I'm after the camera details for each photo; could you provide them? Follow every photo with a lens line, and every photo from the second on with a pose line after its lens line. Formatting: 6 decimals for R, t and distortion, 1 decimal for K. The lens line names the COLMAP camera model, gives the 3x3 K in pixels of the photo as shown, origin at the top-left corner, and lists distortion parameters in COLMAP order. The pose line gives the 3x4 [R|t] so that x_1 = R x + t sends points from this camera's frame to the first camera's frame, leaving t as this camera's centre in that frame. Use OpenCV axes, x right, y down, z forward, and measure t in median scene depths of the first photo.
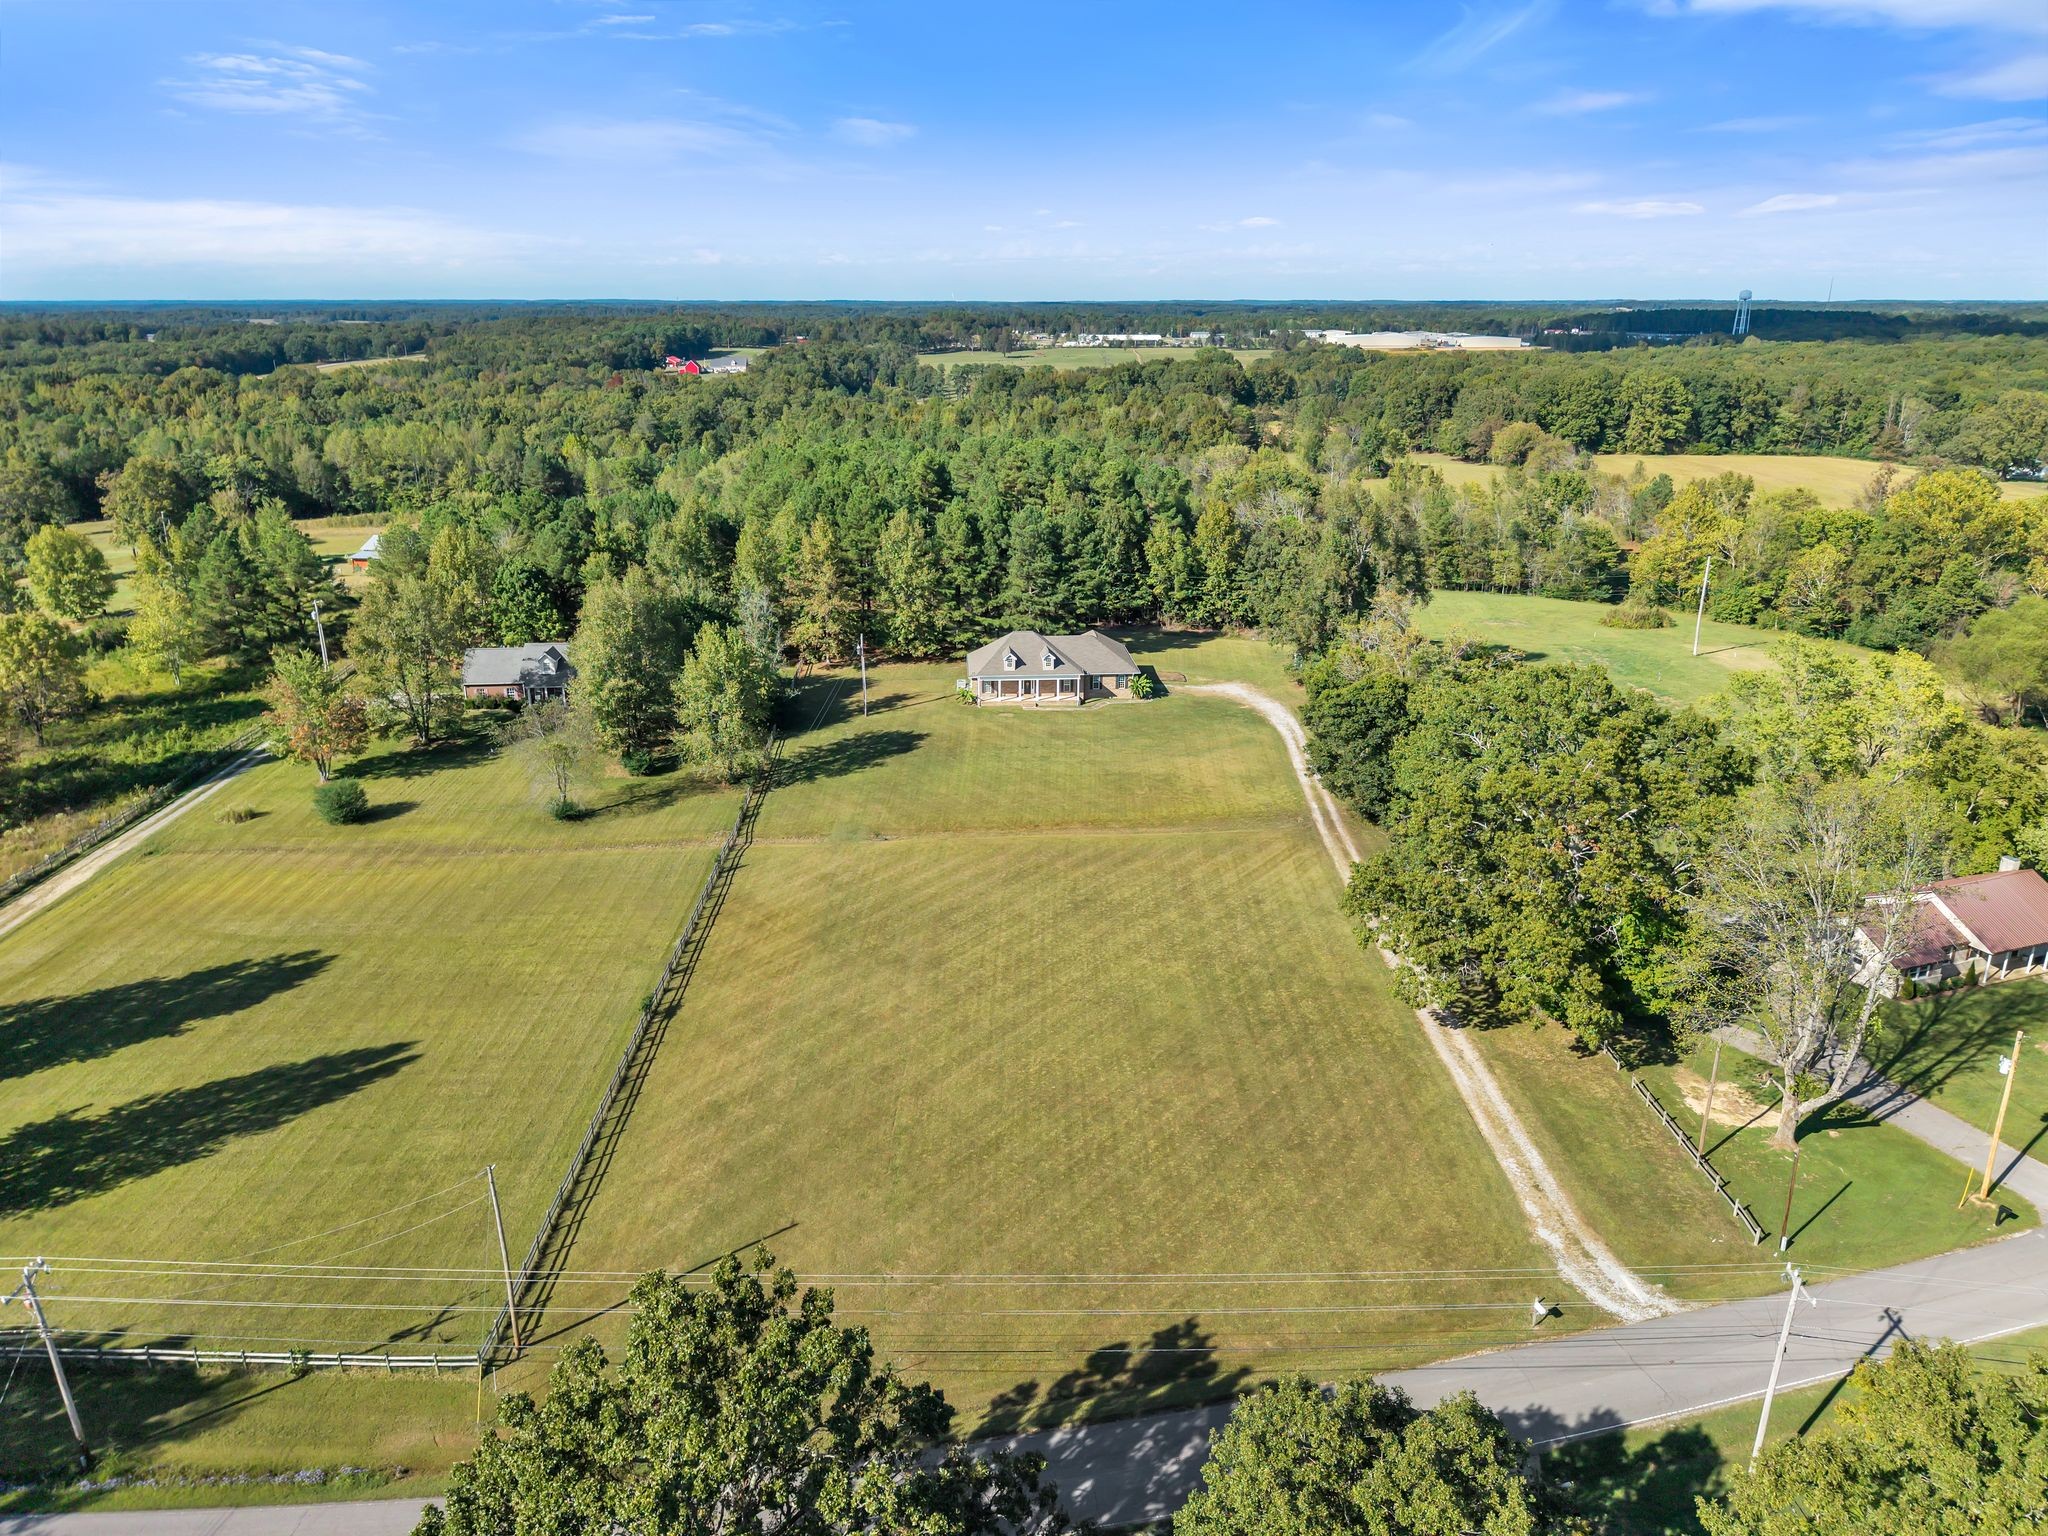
lens RADIAL K [[1402.5, 0, 1024.0], [0, 1402.5, 768.0], [0, 0, 1]] dist [0.018784, -0.007083]
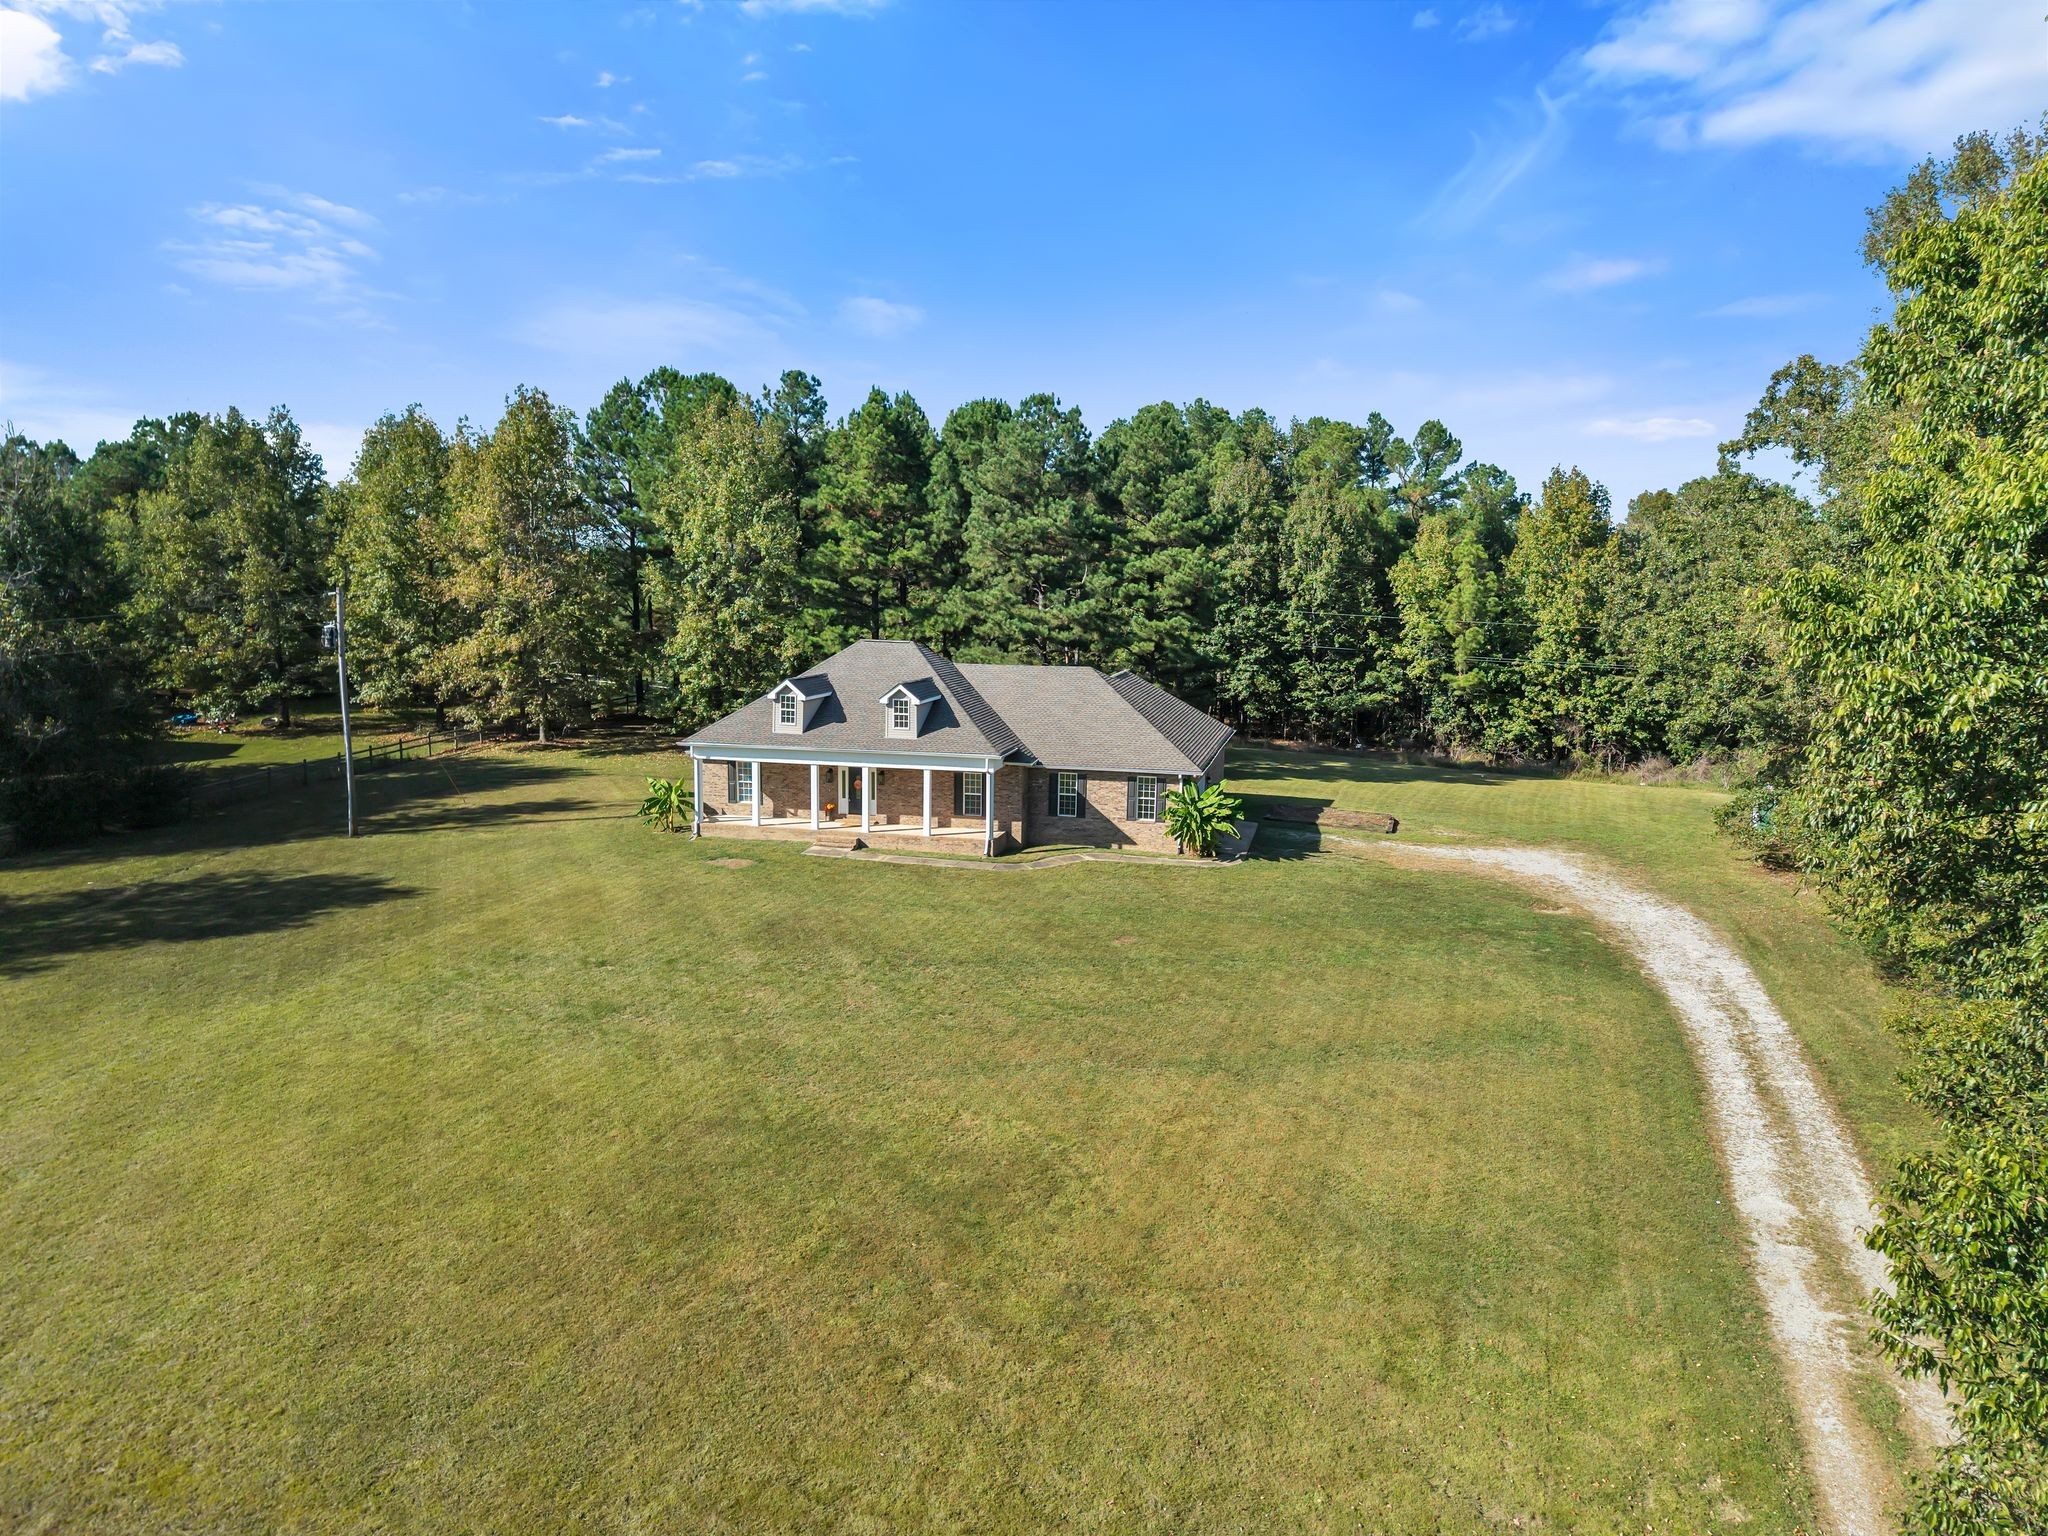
lens RADIAL K [[1385.5, 0, 1030.1], [0, 1385.5, 765.3], [0, 0, 1]] dist [0.080450, -0.149290]
pose [[0.955566, 0.054009, -0.289788, 0.131575], [-0.104681, 0.981170, -0.162319, -0.014797], [0.275564, 0.185442, 0.943226, 0.673471]]
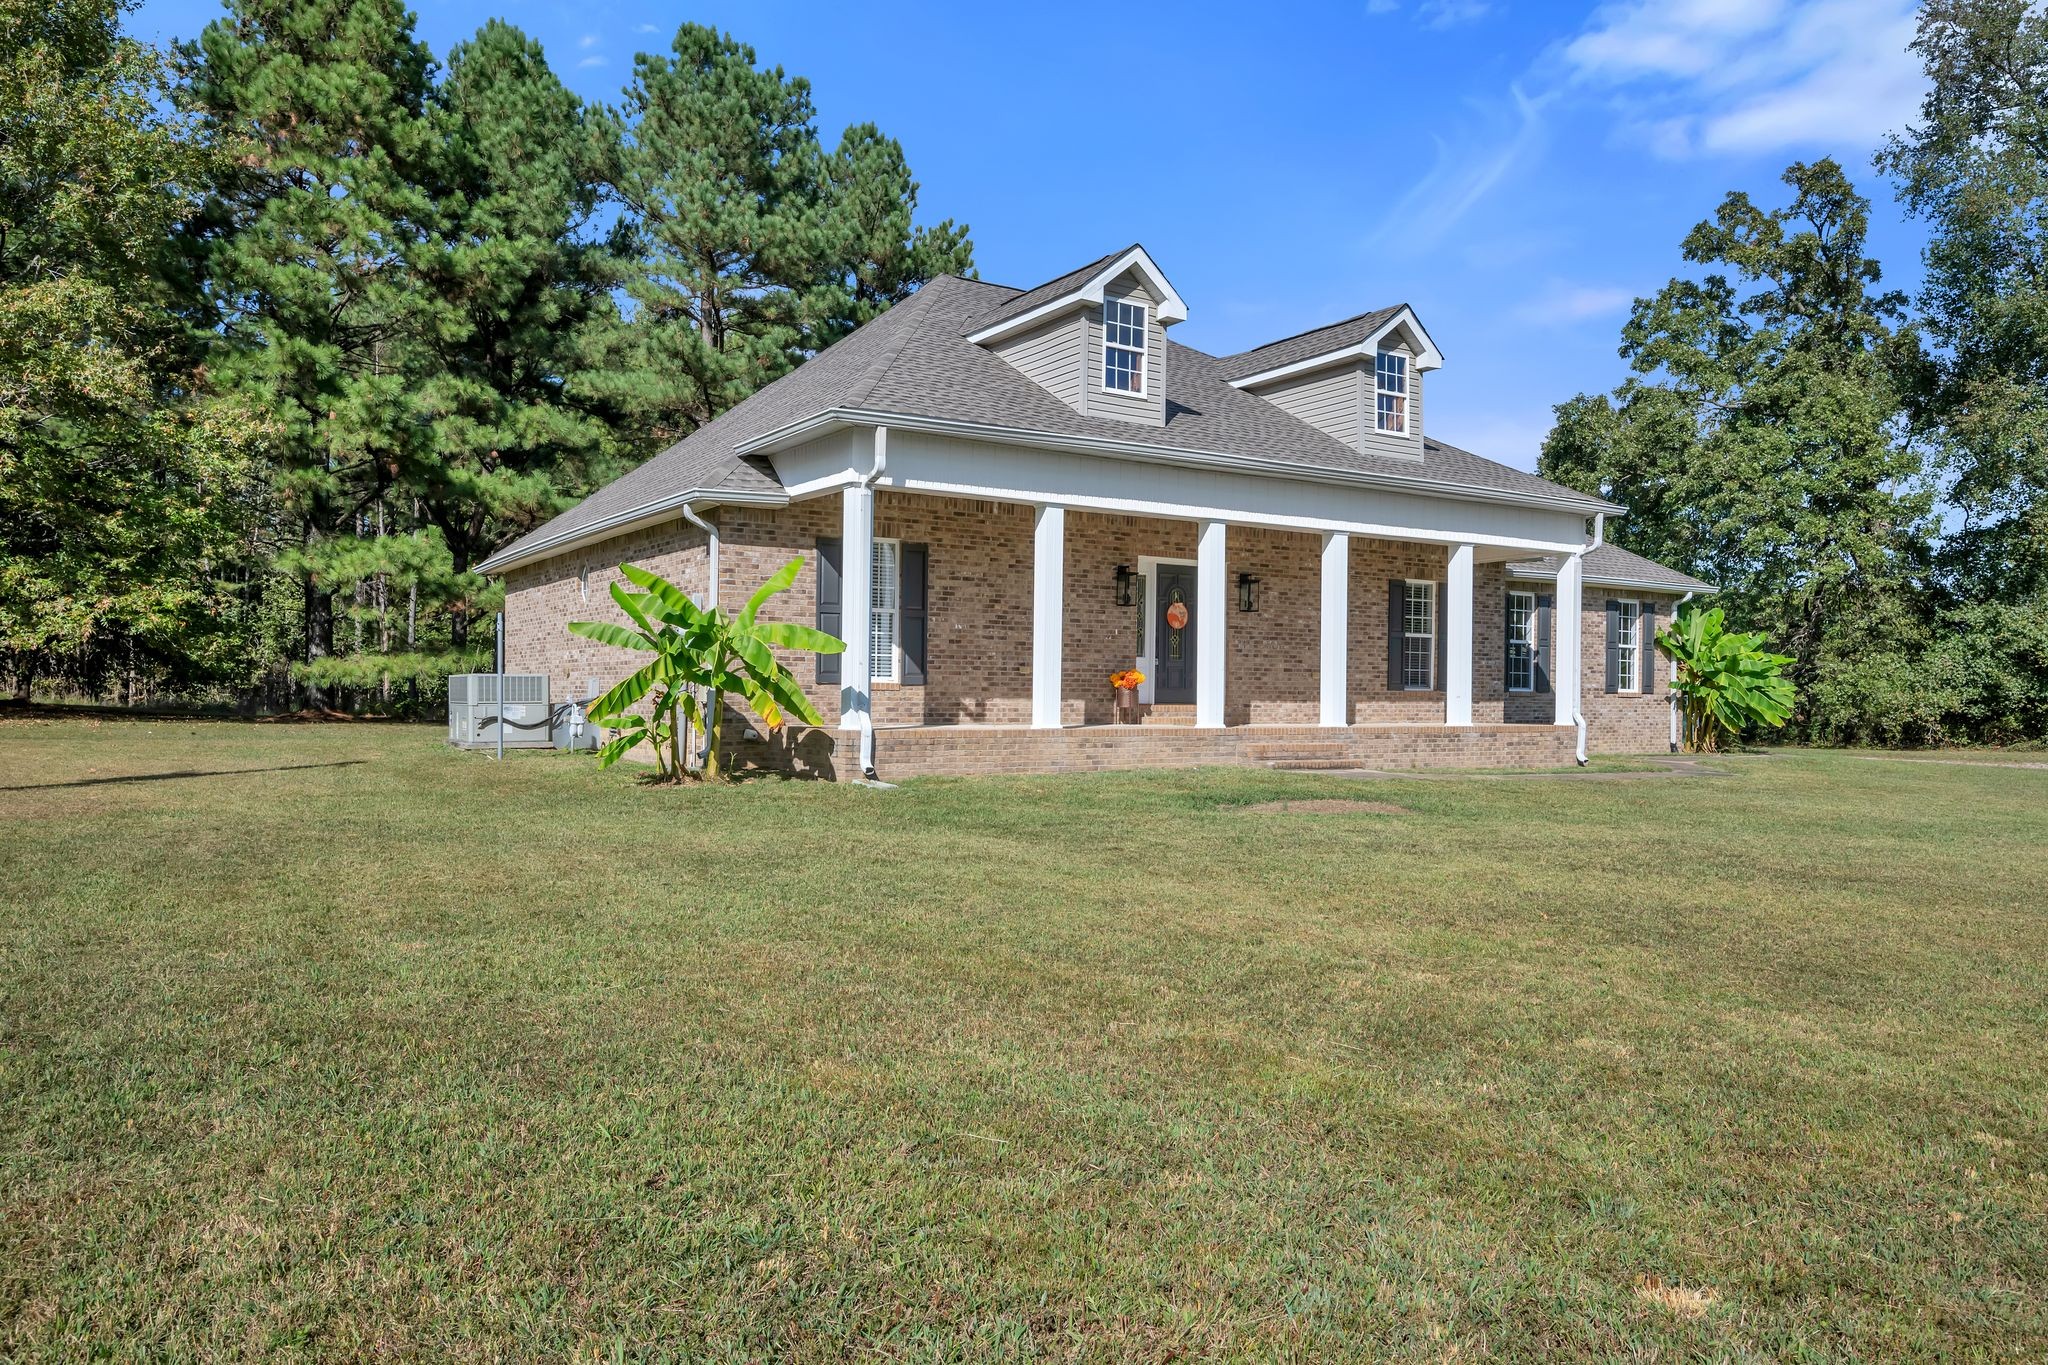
lens RADIAL K [[1422.7, 0, 1026.5], [0, 1422.7, 706.4], [0, 0, 1]] dist [-0.001878, 0.000253]
pose [[0.870176, 0.003488, 0.492729, -0.063708], [0.147834, 0.952060, -0.267820, -0.022405], [-0.470041, 0.305893, 0.827944, 0.876349]]
